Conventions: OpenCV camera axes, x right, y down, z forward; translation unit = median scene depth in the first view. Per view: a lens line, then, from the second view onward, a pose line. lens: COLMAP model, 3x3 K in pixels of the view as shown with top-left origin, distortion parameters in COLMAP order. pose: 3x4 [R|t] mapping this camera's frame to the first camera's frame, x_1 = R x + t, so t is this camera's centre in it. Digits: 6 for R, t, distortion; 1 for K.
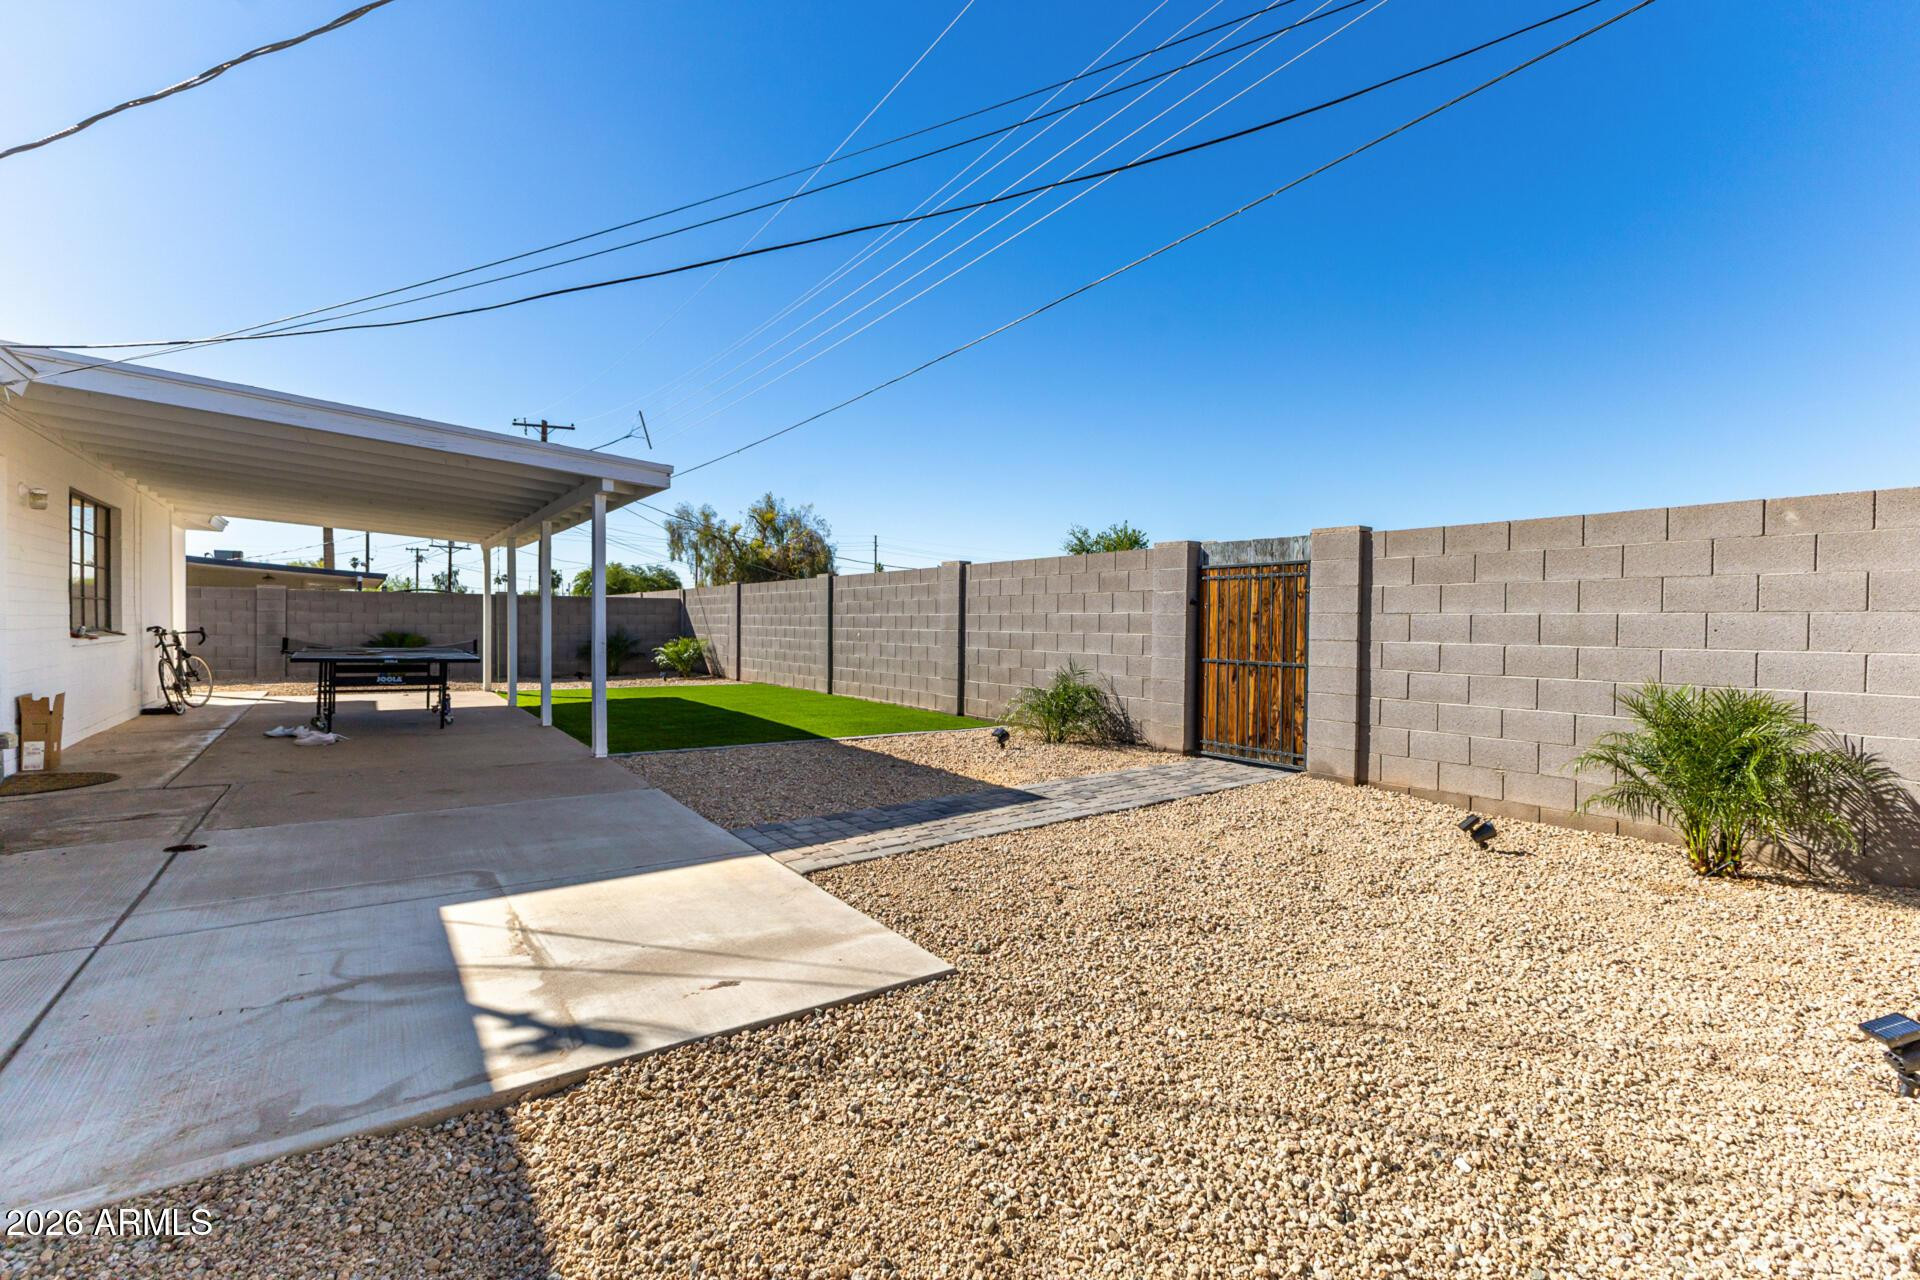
lens RADIAL K [[818.7, 0, 960.0], [0, 818.7, 640.0], [0, 0, 1]] dist [0.000289, 0.000153]
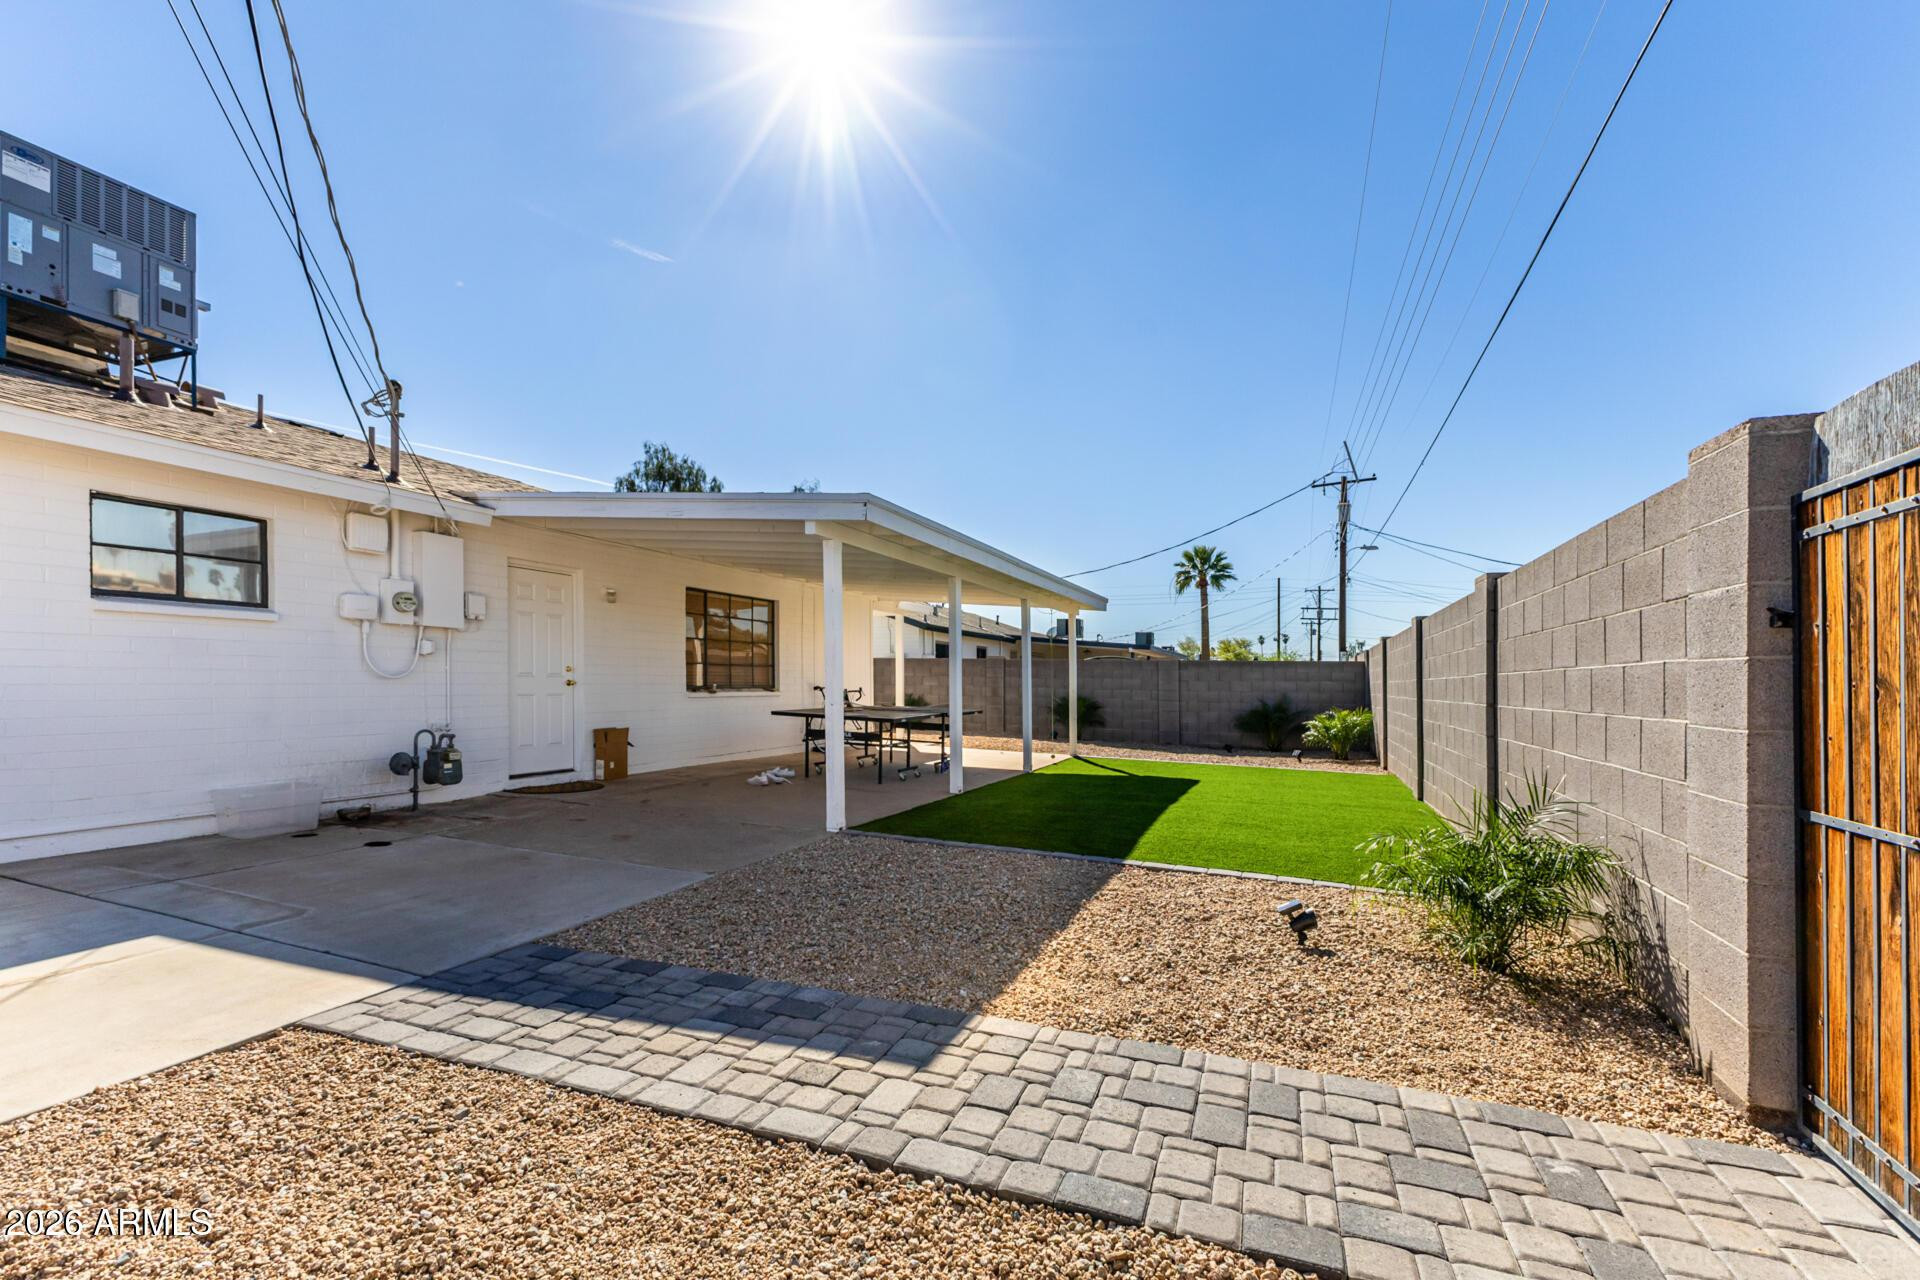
lens RADIAL K [[845.3, 0, 961.0], [0, 845.3, 674.9], [0, 0, 1]] dist [0.000338, -0.000127]
pose [[0.523312, -0.005985, -0.852120, 0.219539], [-0.031403, 0.999161, -0.026304, -0.004593], [0.851562, 0.040524, 0.522685, 0.327970]]
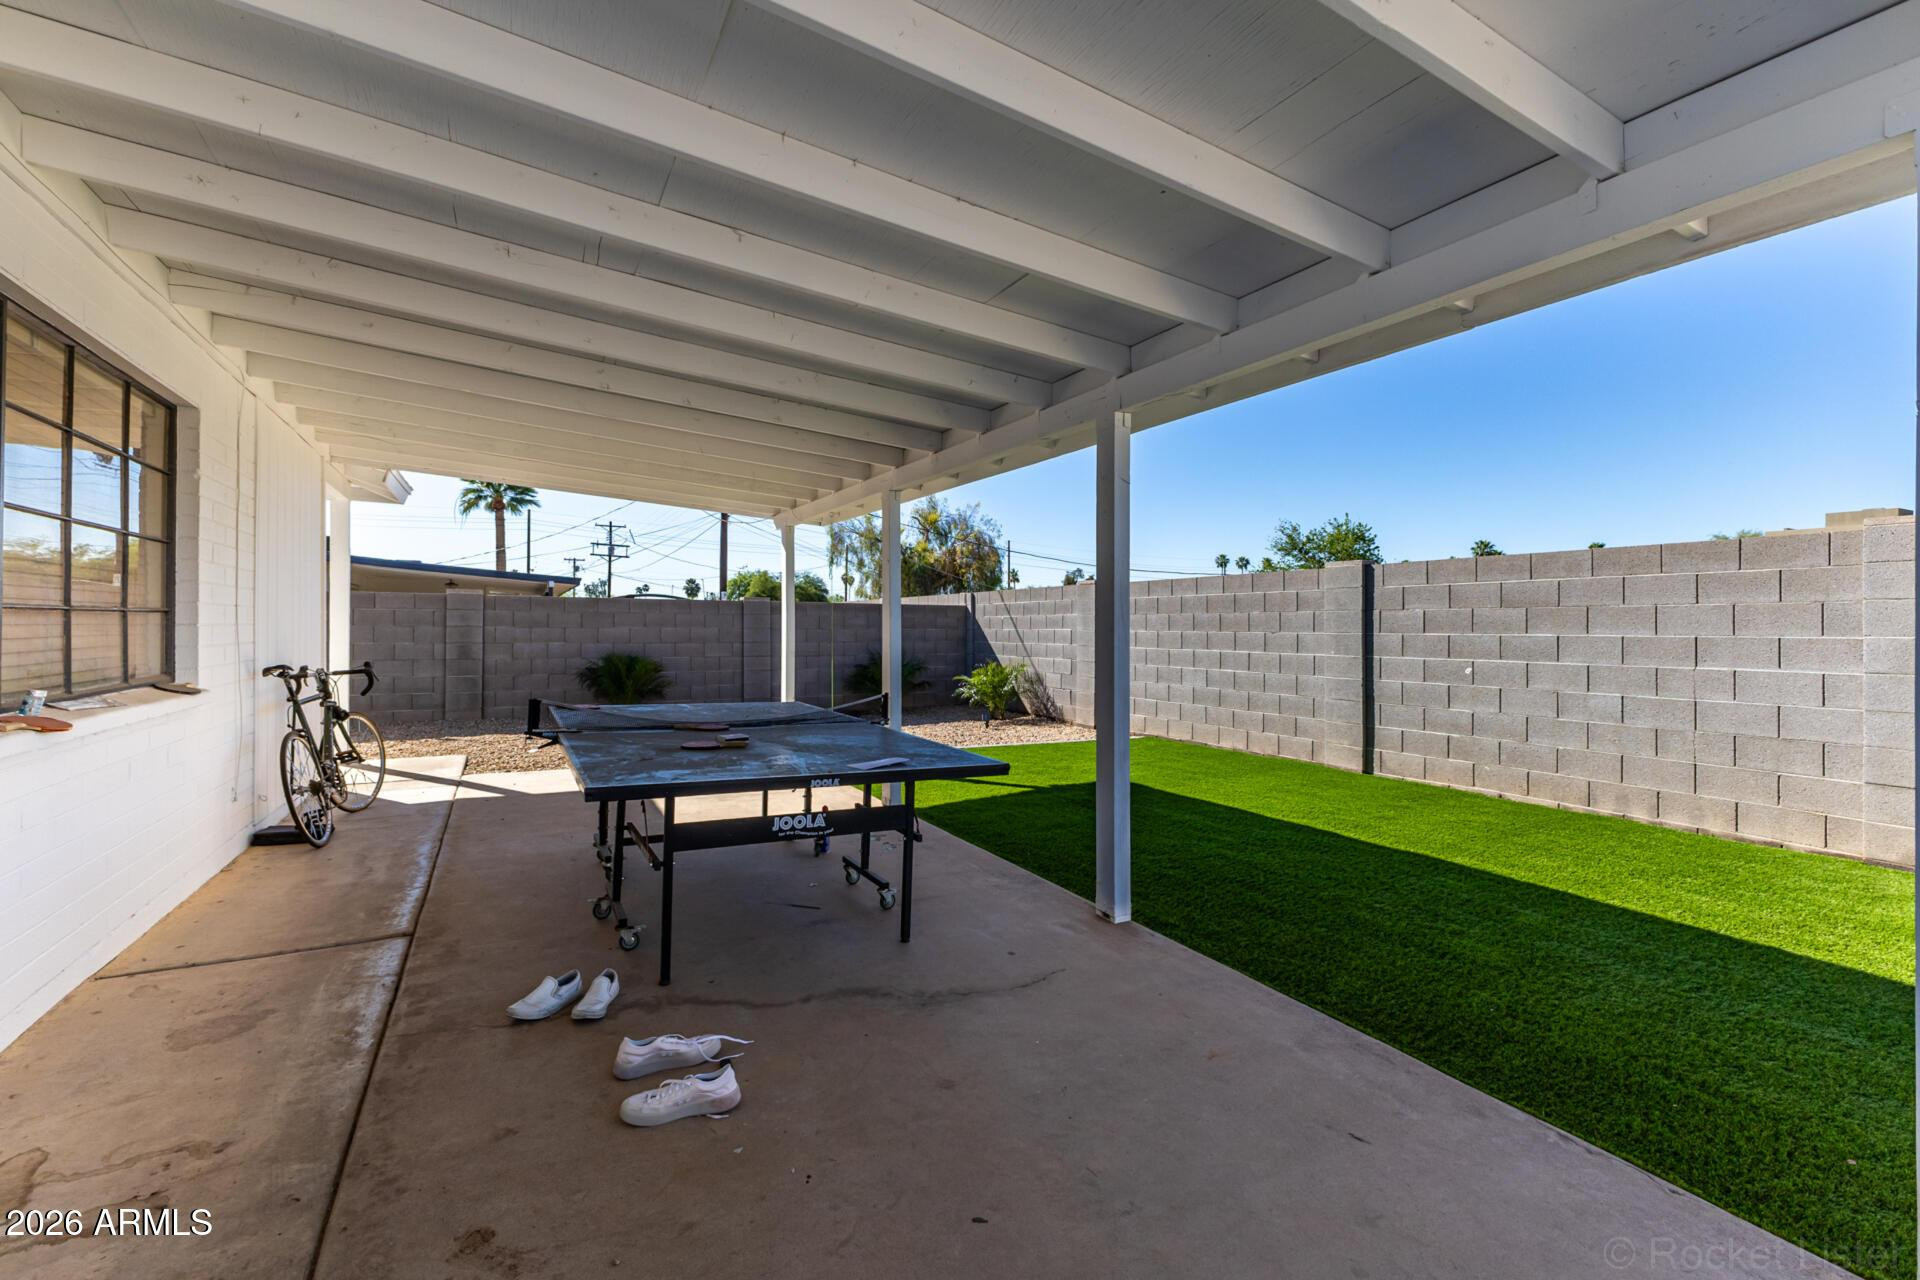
lens RADIAL K [[823.5, 0, 960.0], [0, 823.5, 640.0], [0, 0, 1]] dist [-0.000748, 0.000097]
pose [[0.990401, 0.001431, -0.138218, -0.347014], [-0.002668, 0.999958, -0.008766, -0.019490], [0.138199, 0.009050, 0.990363, 0.386313]]
